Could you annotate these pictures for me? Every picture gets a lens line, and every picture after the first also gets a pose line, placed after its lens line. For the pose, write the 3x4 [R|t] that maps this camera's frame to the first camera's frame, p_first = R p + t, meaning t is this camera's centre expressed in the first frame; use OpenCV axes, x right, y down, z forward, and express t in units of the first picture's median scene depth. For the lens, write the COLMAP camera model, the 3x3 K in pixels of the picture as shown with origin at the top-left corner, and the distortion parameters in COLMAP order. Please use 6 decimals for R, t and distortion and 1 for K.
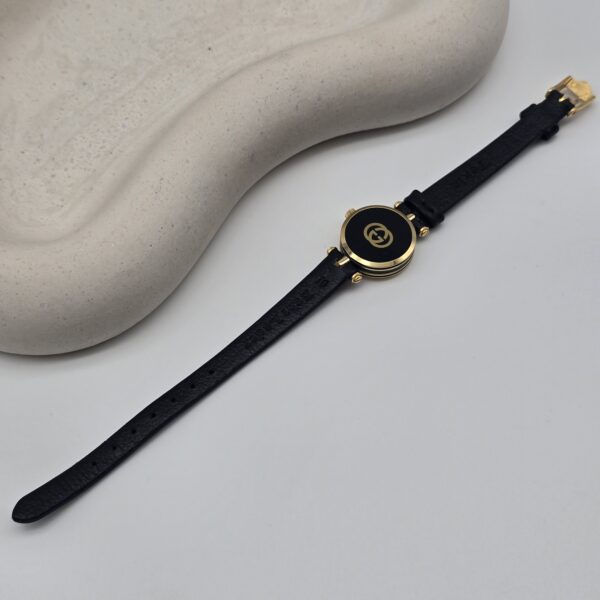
lens RADIAL K [[1229.8, 0, 298.4], [0, 1229.8, 301.3], [0, 0, 1]] dist [0.118536, 0.000000]
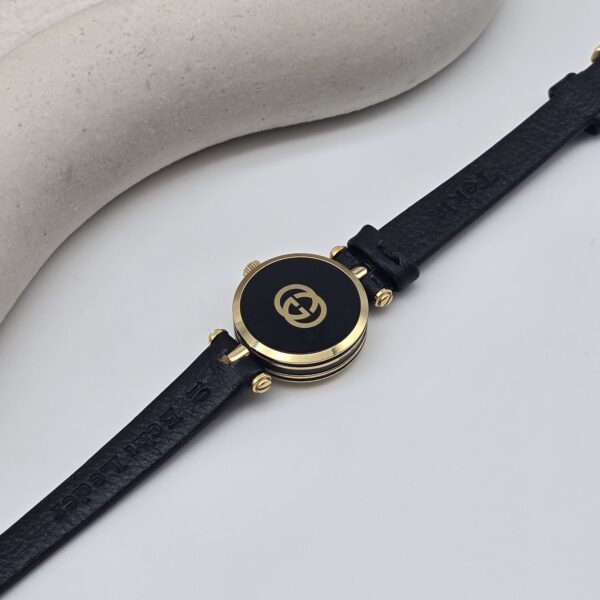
lens RADIAL K [[1229.8, 0, 304.2], [0, 1229.8, 295.6], [0, 0, 1]] dist [0.118536, 0.000000]
pose [[0.998699, -0.029240, -0.041769, 0.089876], [0.026103, 0.996933, -0.073776, -0.017056], [0.043798, 0.072590, 0.996400, 0.440557]]
